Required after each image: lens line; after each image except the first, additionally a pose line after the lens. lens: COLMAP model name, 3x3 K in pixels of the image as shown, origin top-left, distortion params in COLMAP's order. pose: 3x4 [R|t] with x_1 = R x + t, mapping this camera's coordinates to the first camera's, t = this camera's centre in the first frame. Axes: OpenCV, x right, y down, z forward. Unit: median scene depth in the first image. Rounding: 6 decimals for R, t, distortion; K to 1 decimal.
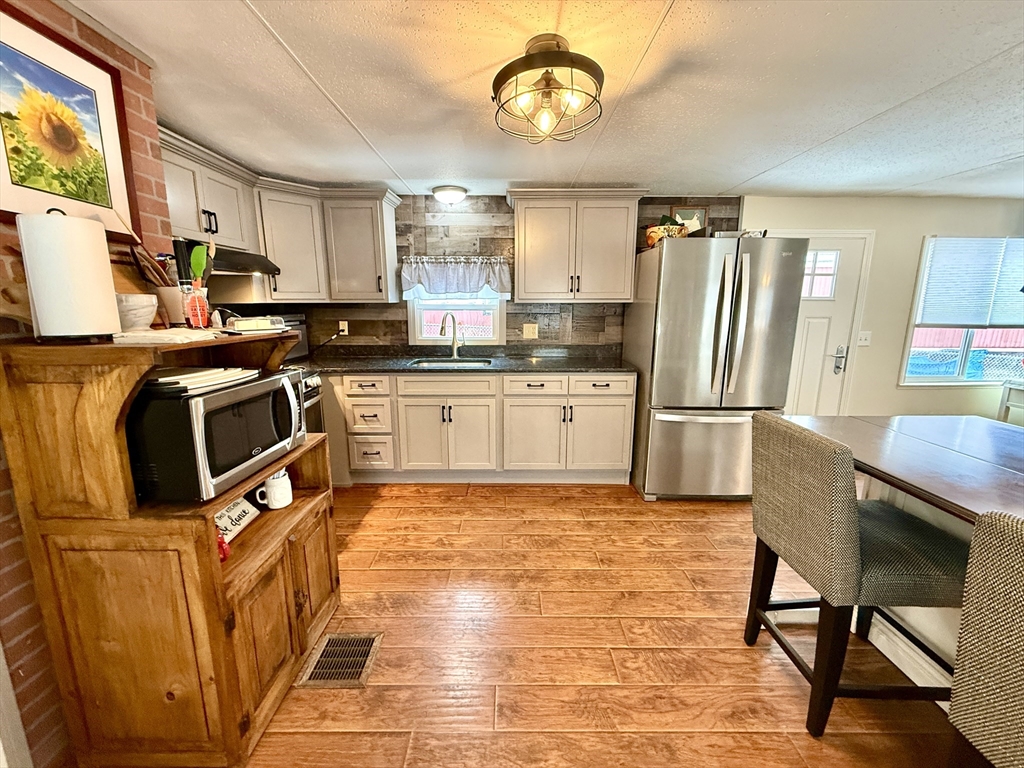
lens RADIAL K [[406.0, 0, 510.8], [0, 406.0, 383.2], [0, 0, 1]] dist [0.001028, 0.000116]
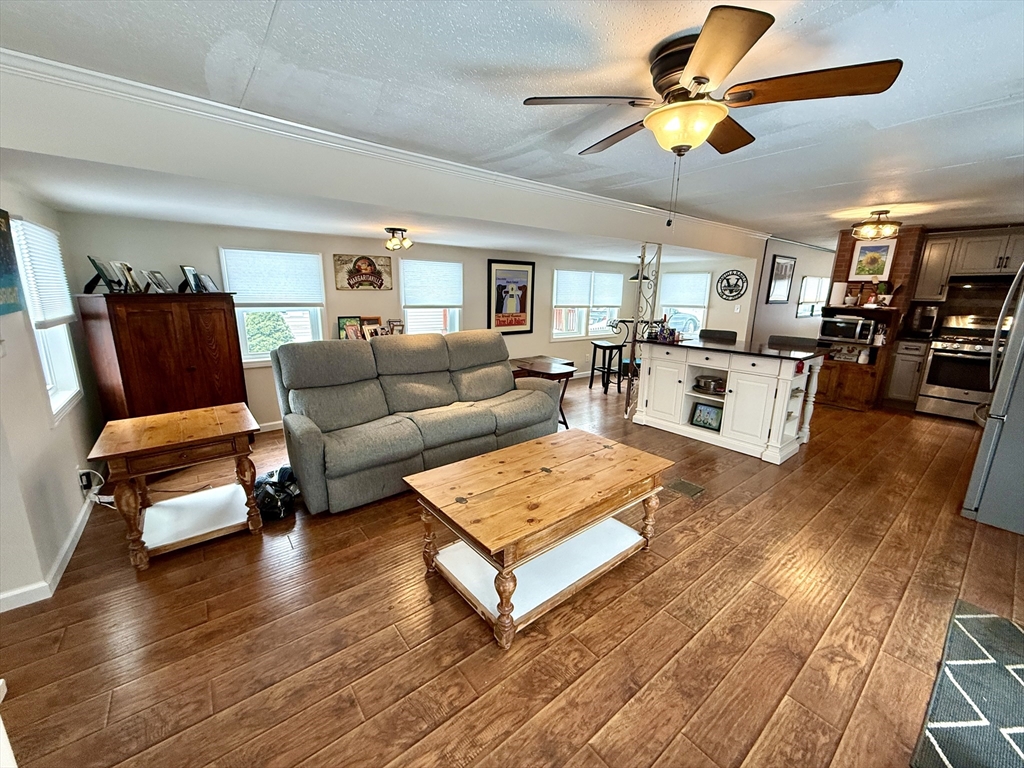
lens RADIAL K [[413.2, 0, 517.3], [0, 413.2, 389.8], [0, 0, 1]] dist [-0.000459, 0.000083]
pose [[-0.771993, 0.128362, -0.622535, 2.172461], [-0.146059, 0.917366, 0.370278, -0.190962], [0.618622, 0.376779, -0.689452, 1.004466]]
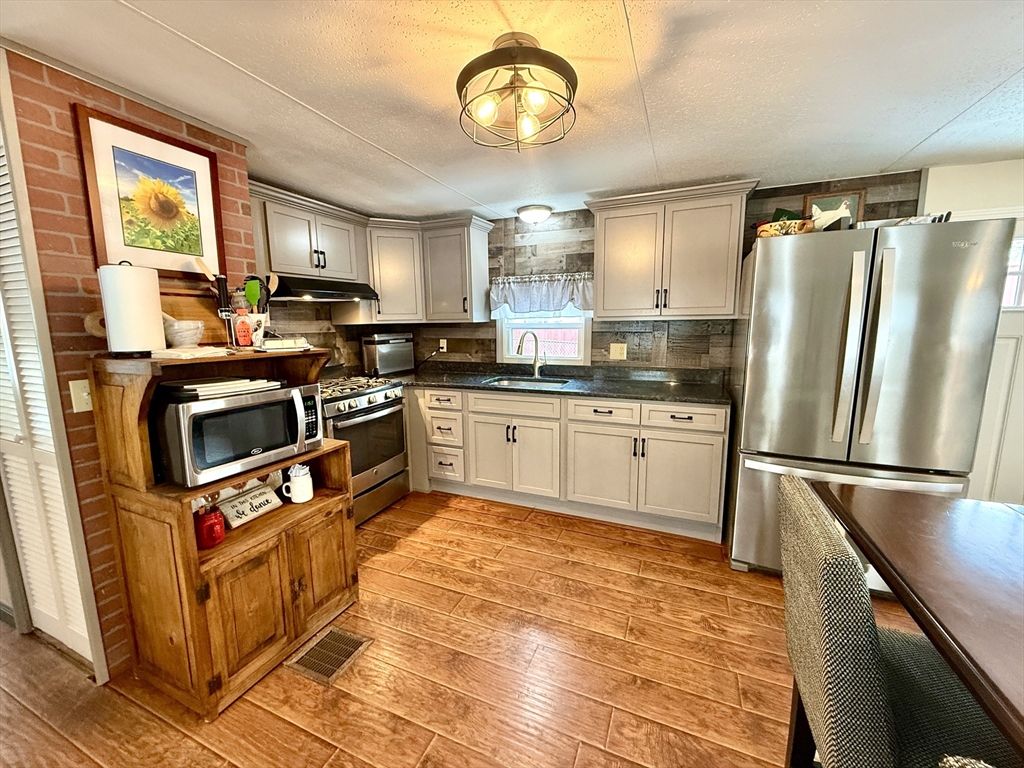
lens RADIAL K [[406.0, 0, 510.8], [0, 406.0, 383.2], [0, 0, 1]] dist [0.001028, 0.000116]
pose [[0.918522, 0.048640, -0.392366, 0.251034], [-0.064573, 0.997534, -0.027505, -0.022146], [0.390061, 0.050600, 0.919398, 0.097562]]
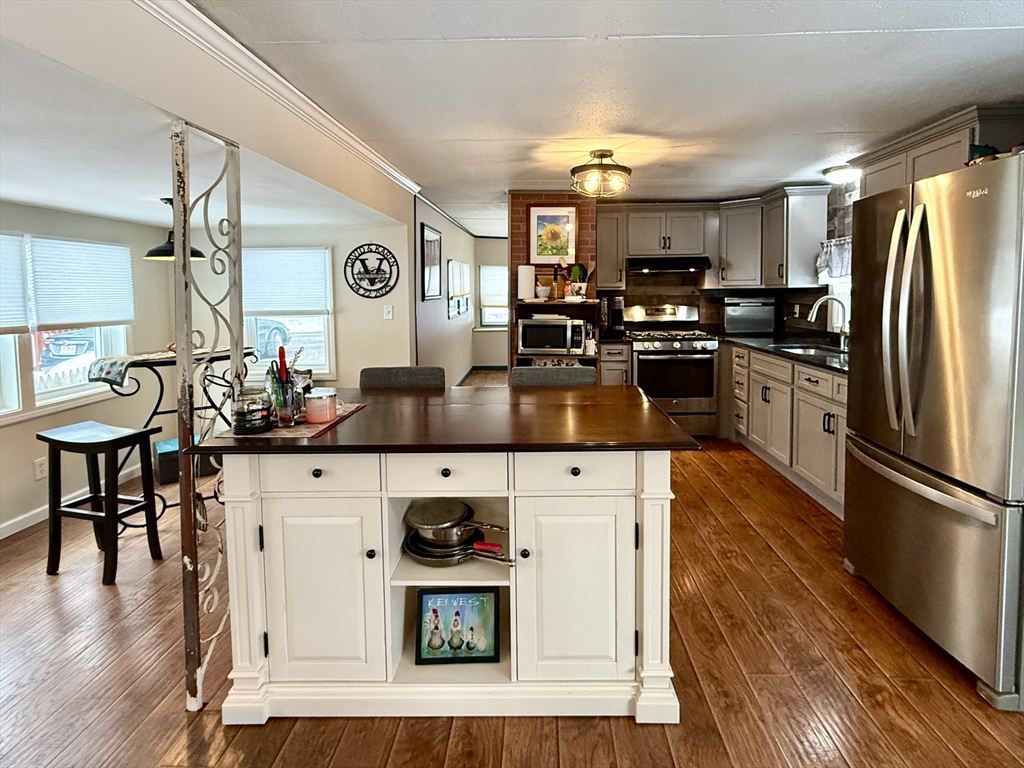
lens RADIAL K [[538.9, 0, 526.2], [0, 538.9, 322.2], [0, 0, 1]] dist [-0.001618, 0.000330]
pose [[-0.025306, 0.057083, -0.998049, 1.355840], [-0.187512, 0.980377, 0.060827, -0.080410], [0.981936, 0.188685, -0.014105, 0.441354]]
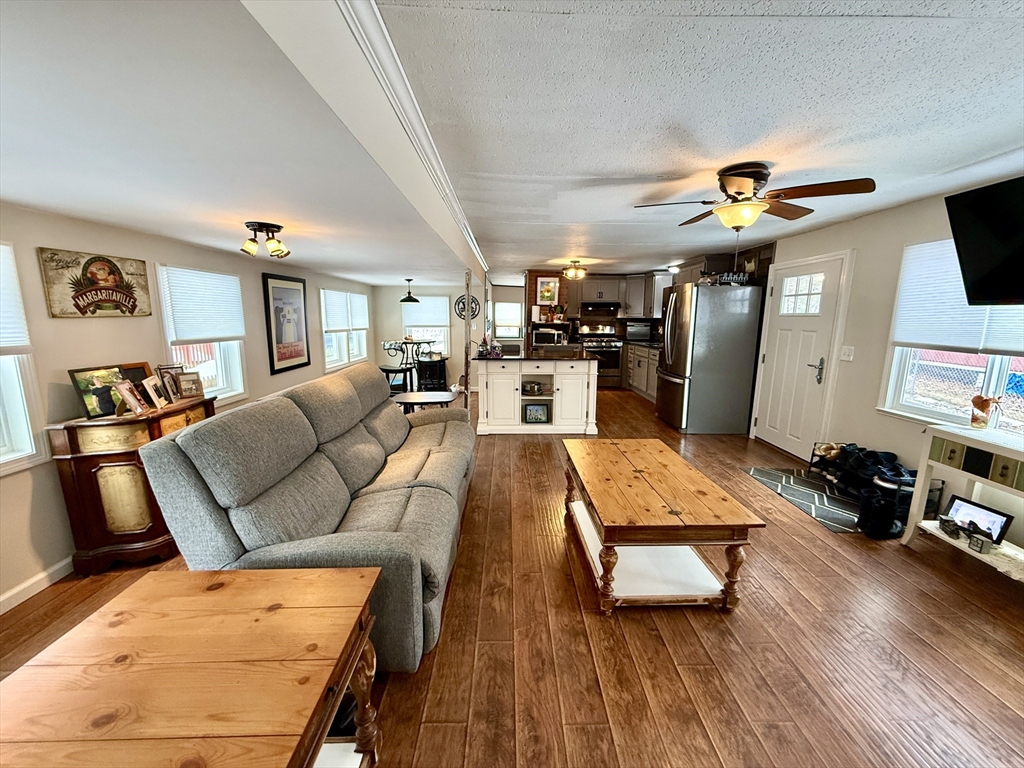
lens RADIAL K [[404.9, 0, 521.7], [0, 404.9, 387.6], [0, 0, 1]] dist [0.000786, 0.000062]
pose [[0.035563, 0.170466, -0.984722, 2.496663], [-0.202179, 0.966197, 0.159958, -0.033156], [0.978703, 0.193402, 0.068826, 0.198524]]
